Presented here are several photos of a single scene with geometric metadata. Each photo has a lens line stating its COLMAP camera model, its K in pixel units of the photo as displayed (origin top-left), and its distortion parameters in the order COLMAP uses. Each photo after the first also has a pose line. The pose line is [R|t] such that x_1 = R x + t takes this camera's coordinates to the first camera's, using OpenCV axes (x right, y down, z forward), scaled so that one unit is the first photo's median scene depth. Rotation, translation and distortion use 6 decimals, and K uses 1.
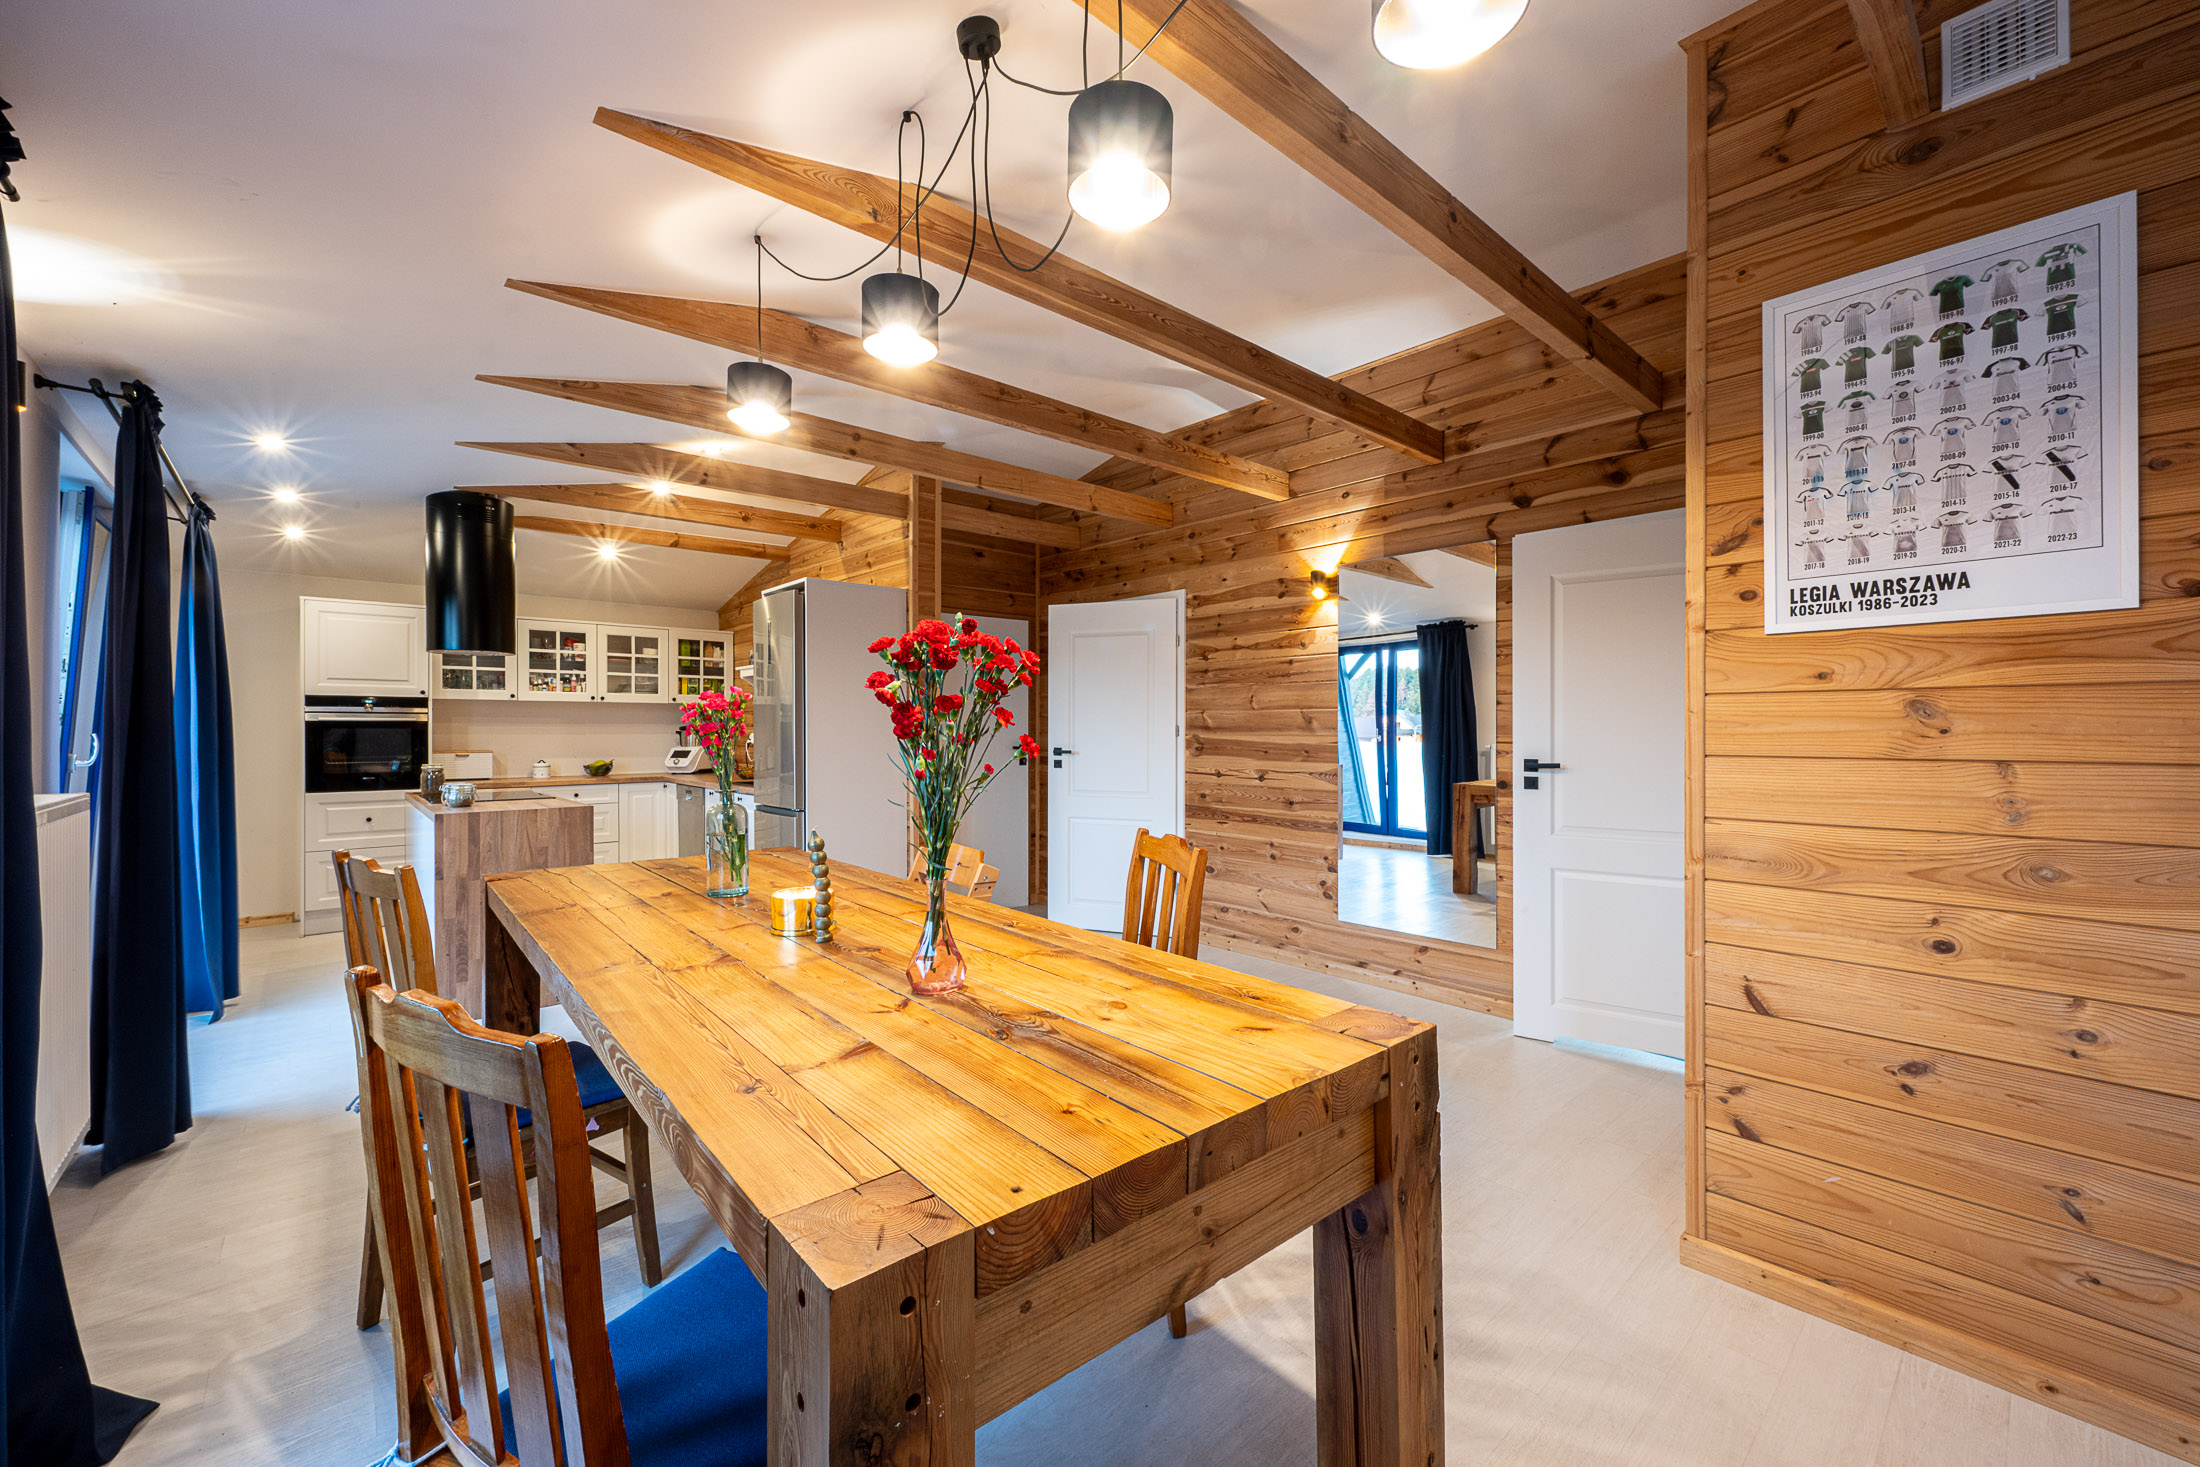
lens RADIAL K [[872.2, 0, 1098.4], [0, 872.2, 729.2], [0, 0, 1]] dist [-0.001651, 0.000140]
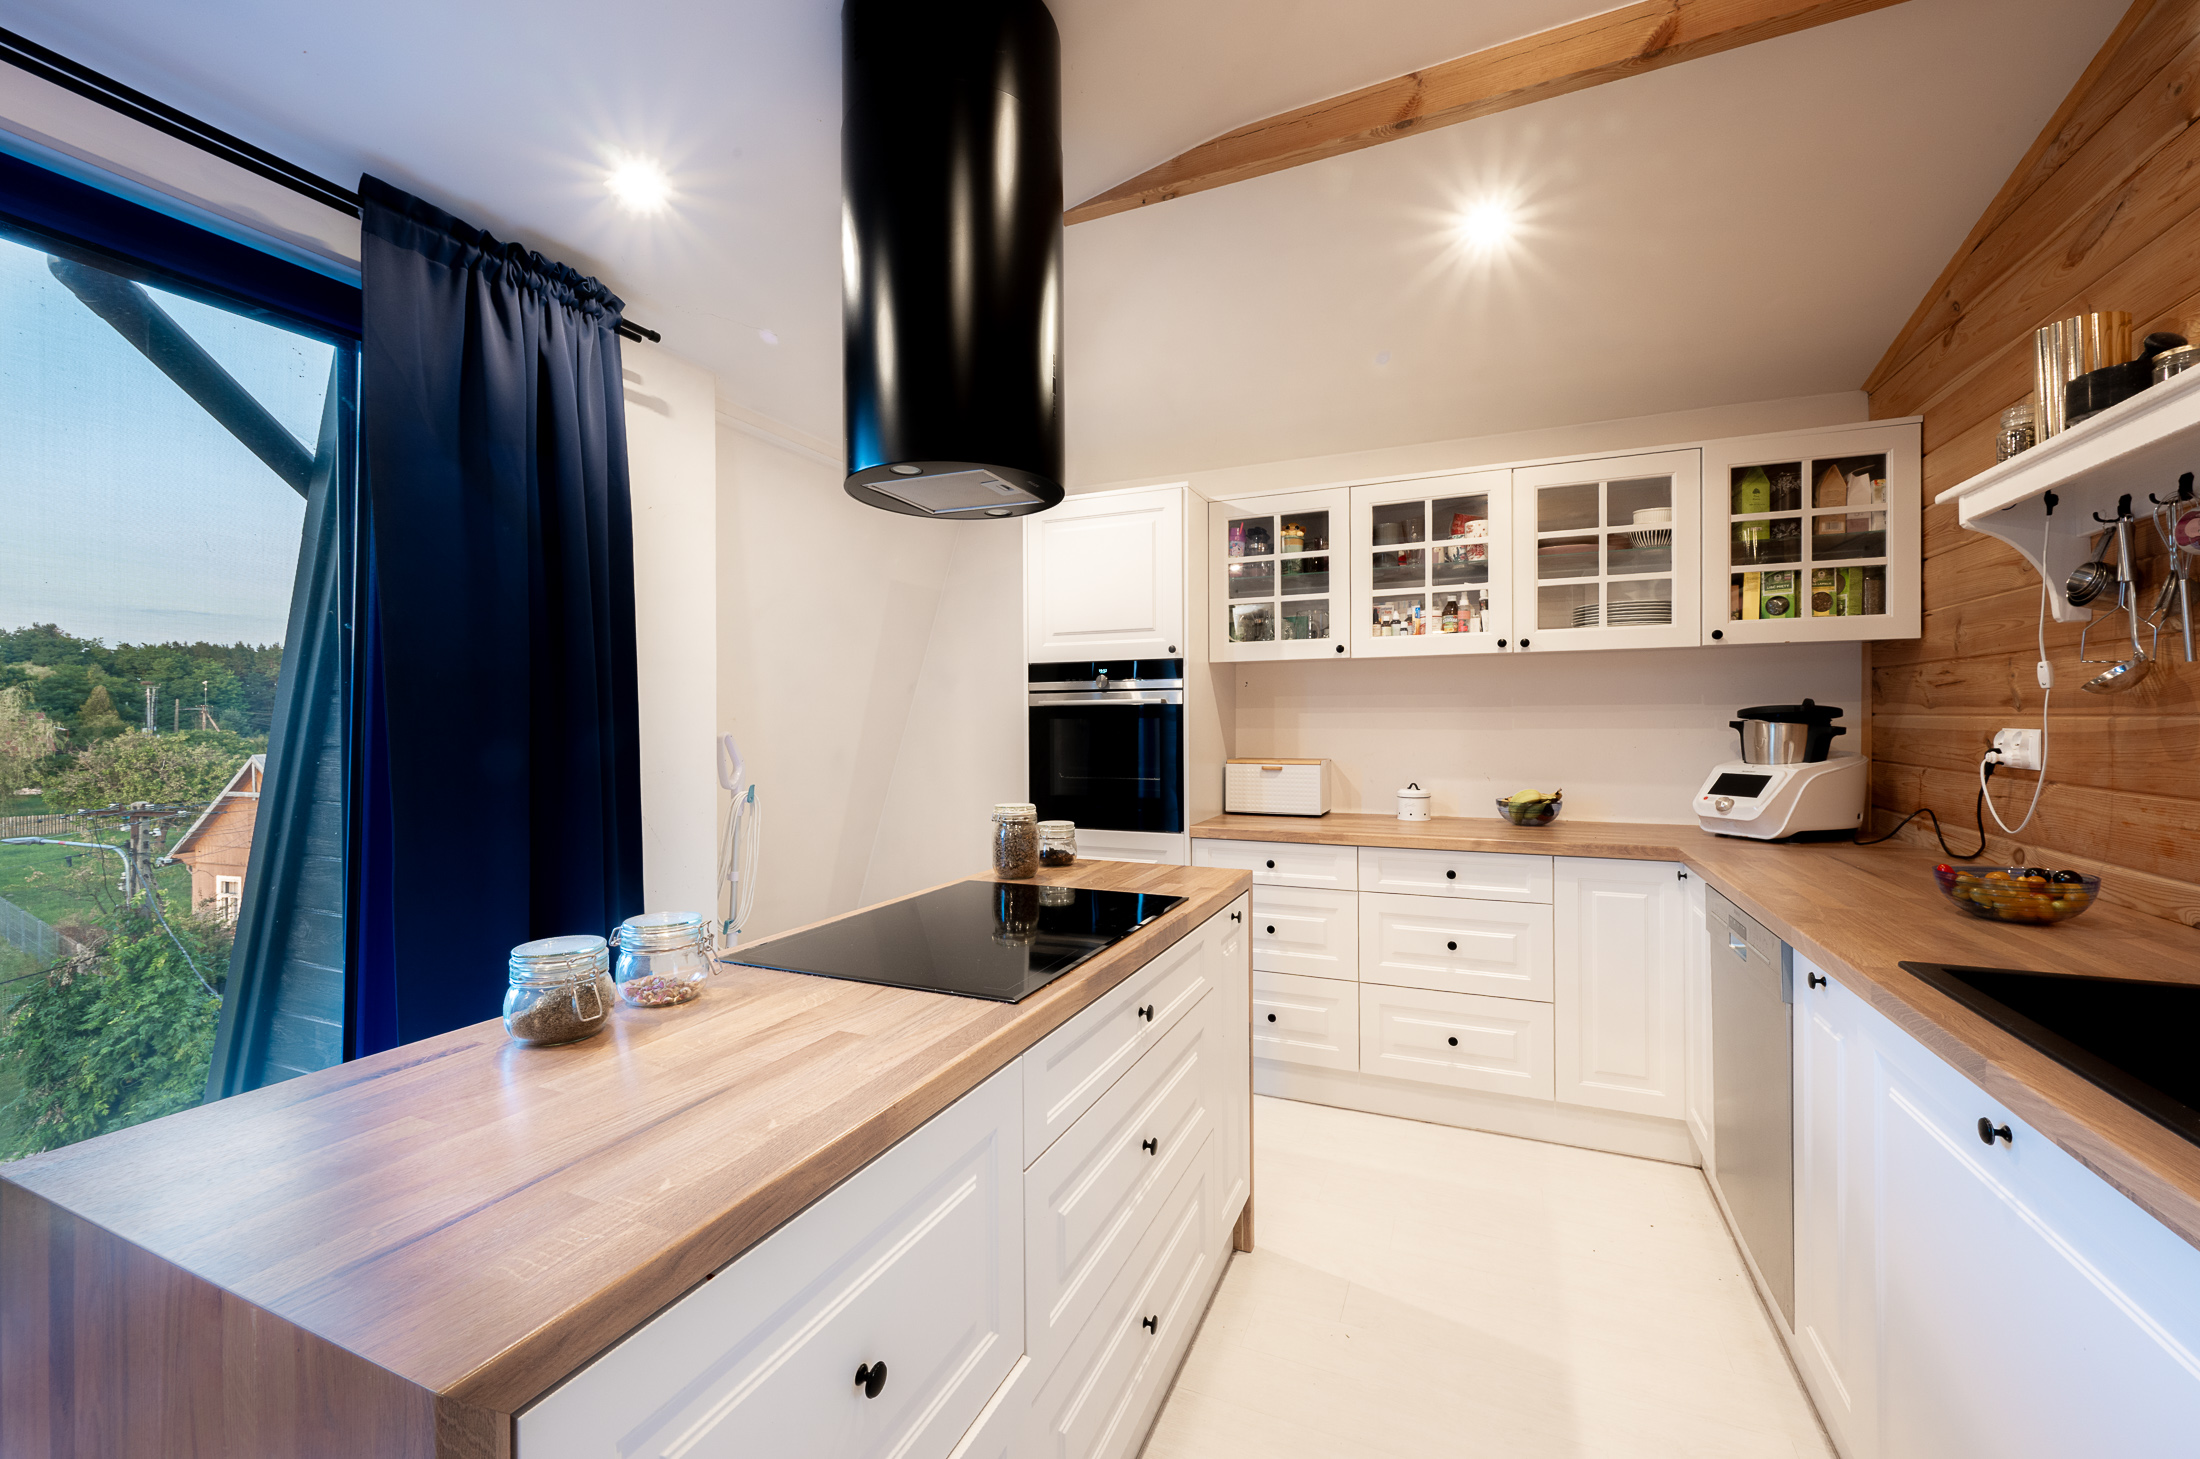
lens RADIAL K [[875.3, 0, 1092.9], [0, 875.3, 724.1], [0, 0, 1]] dist [-0.002191, 0.000025]
pose [[0.407204, 0.001505, -0.913336, -0.273275], [0.007131, 0.999963, 0.004827, 0.000034], [0.913309, -0.008478, 0.407178, 0.646518]]
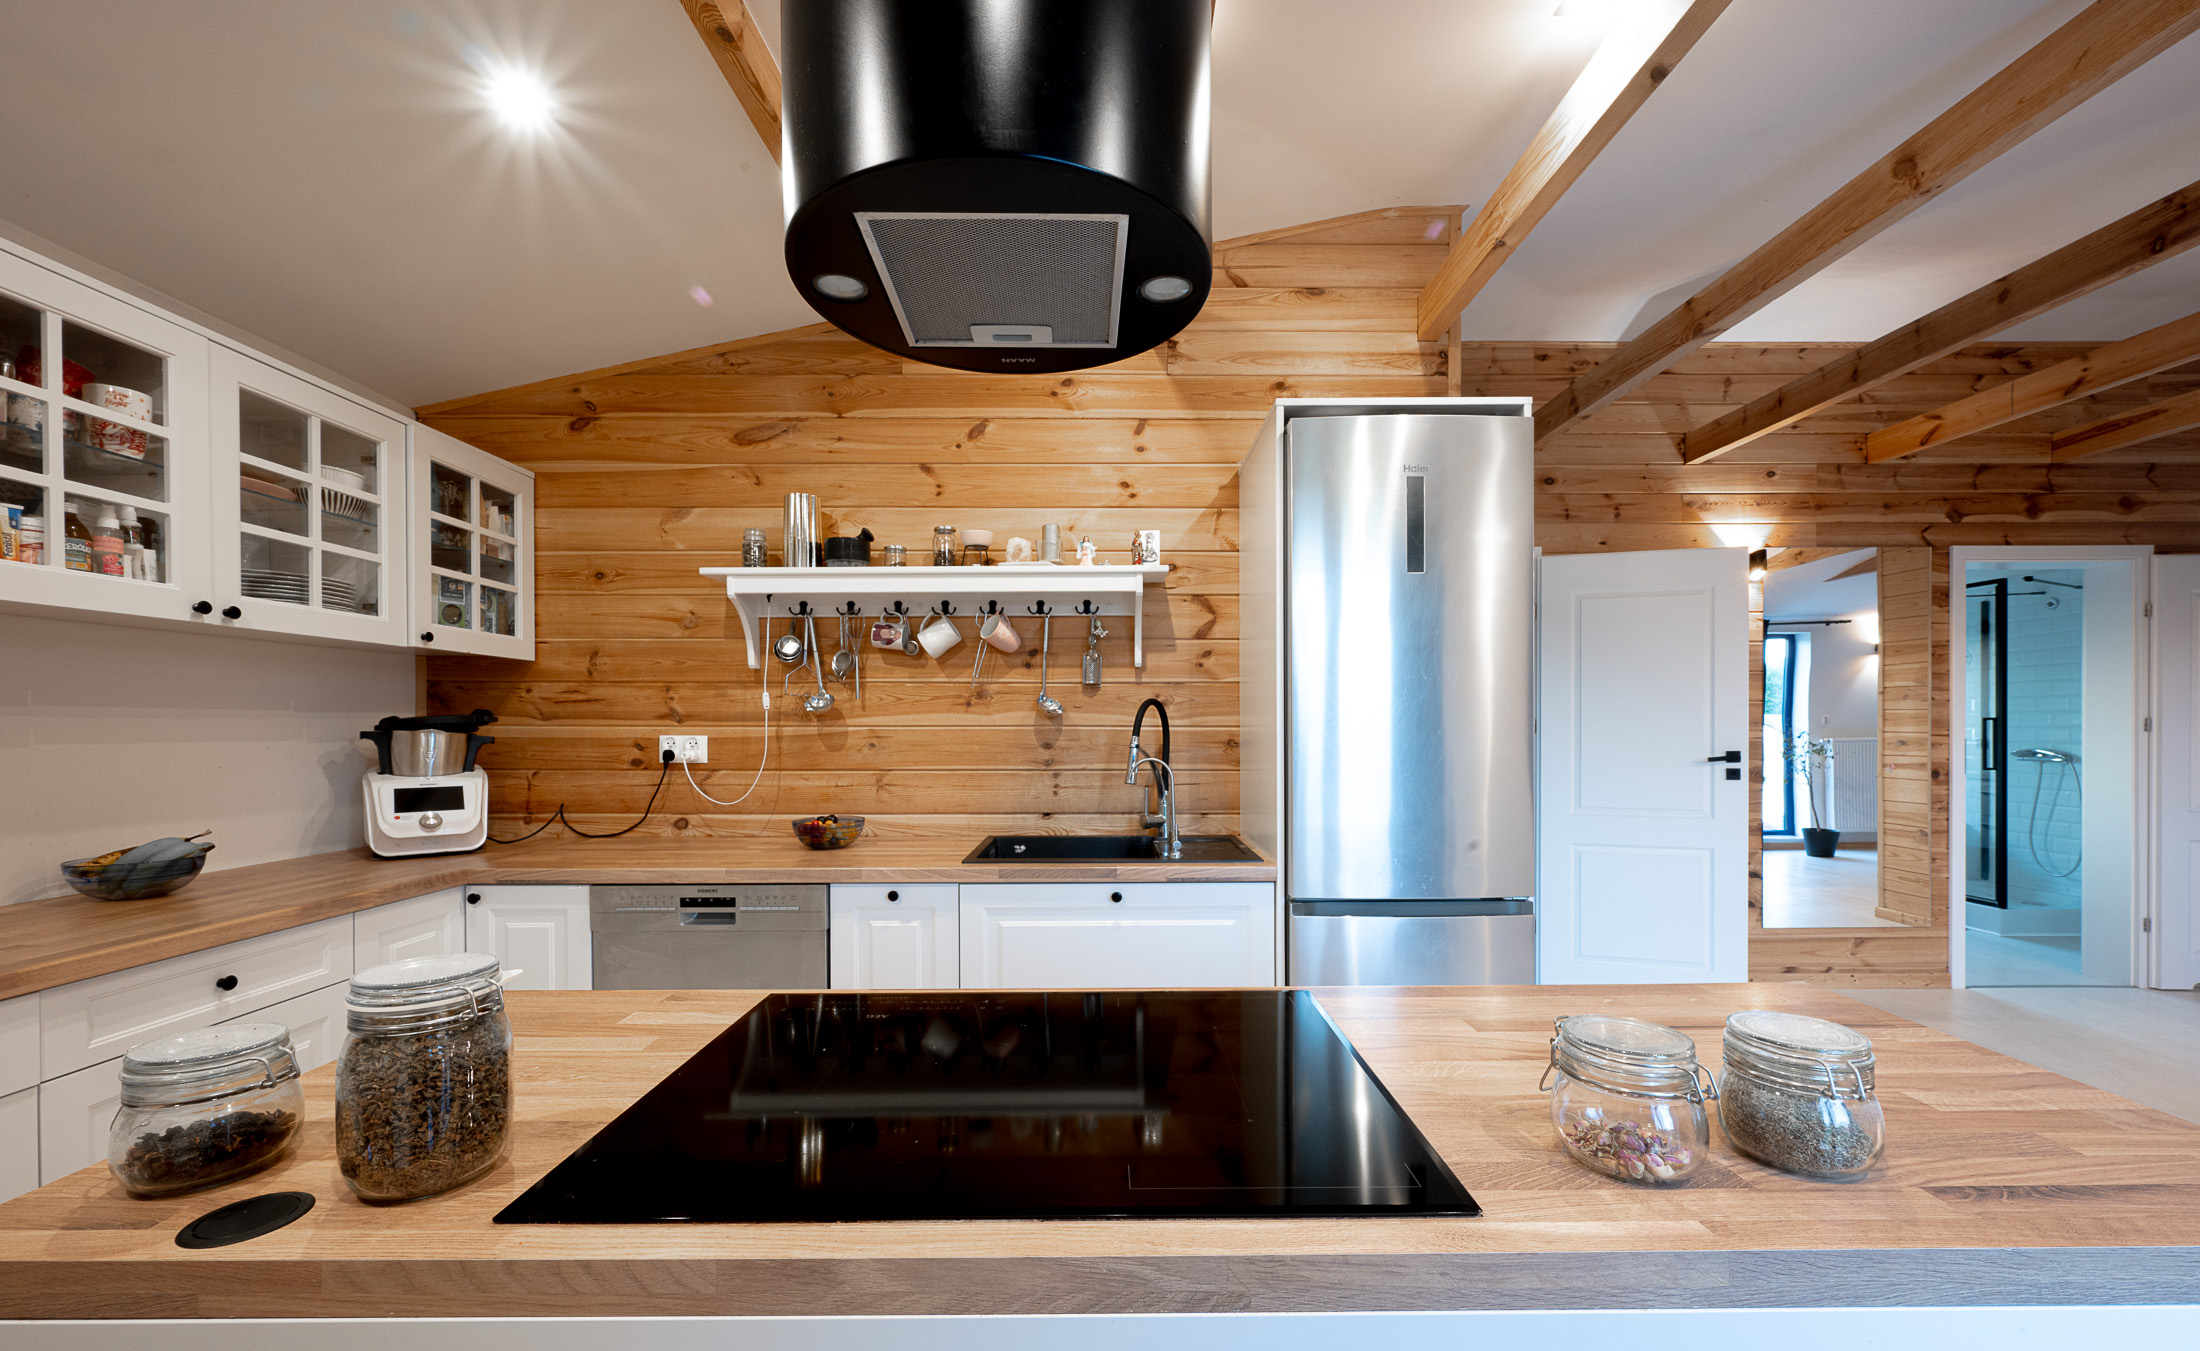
lens RADIAL K [[878.0, 0, 1100.6], [0, 878.0, 728.1], [0, 0, 1]] dist [-0.001144, 0.000336]
pose [[0.659664, -0.002871, 0.751555, -0.603529], [0.001715, 0.999996, 0.002315, 0.001022], [-0.751559, -0.000238, 0.659666, 0.615083]]
